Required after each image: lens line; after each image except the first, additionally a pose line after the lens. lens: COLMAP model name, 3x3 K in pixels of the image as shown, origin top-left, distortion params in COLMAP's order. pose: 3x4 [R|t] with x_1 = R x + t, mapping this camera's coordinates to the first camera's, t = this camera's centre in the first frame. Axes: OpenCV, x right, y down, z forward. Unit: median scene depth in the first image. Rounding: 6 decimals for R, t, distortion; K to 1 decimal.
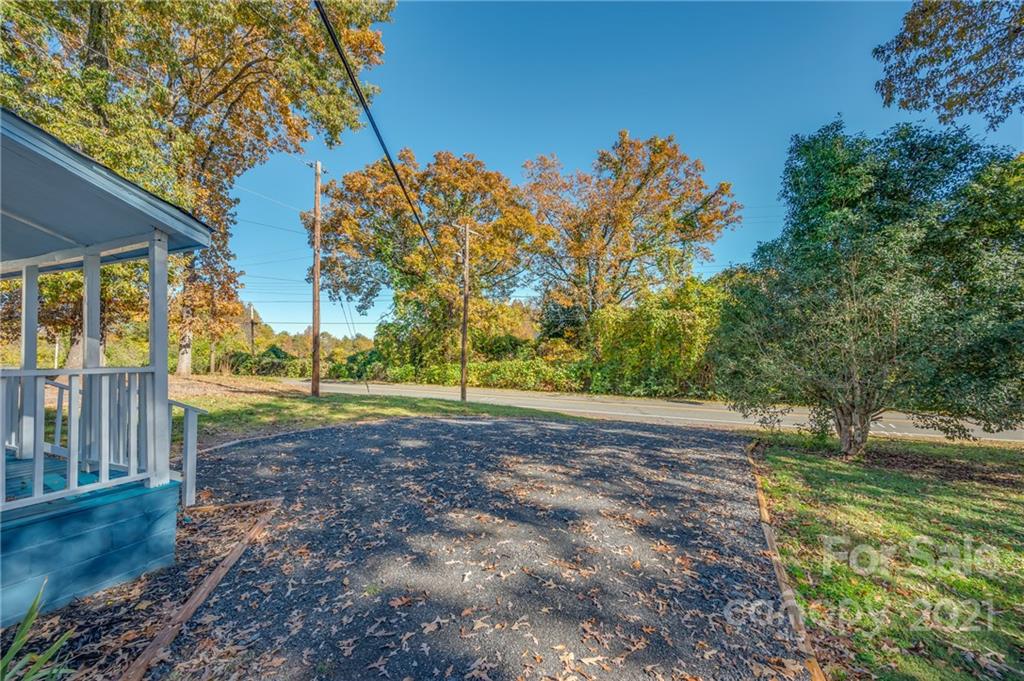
lens RADIAL K [[417.2, 0, 506.0], [0, 417.2, 347.9], [0, 0, 1]] dist [-0.004326, 0.000770]
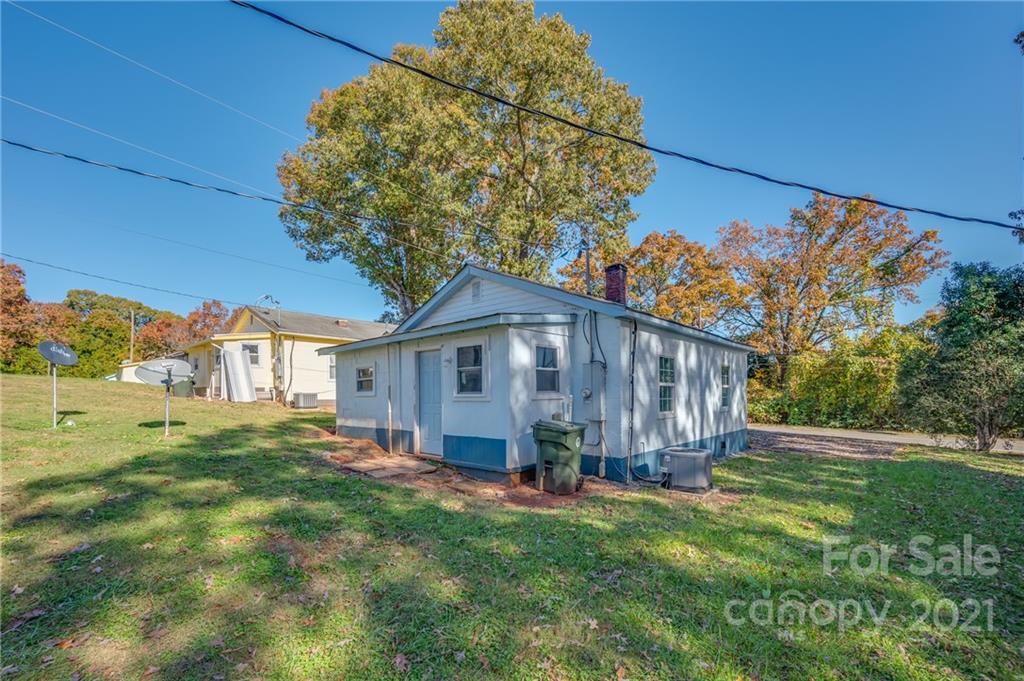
lens RADIAL K [[417.2, 0, 522.8], [0, 417.2, 394.4], [0, 0, 1]] dist [-0.004326, 0.000770]
pose [[0.948508, -0.002799, -0.316741, -0.126778], [0.008976, 0.999797, 0.018046, -0.007281], [0.316626, -0.019960, 0.948340, -0.344609]]
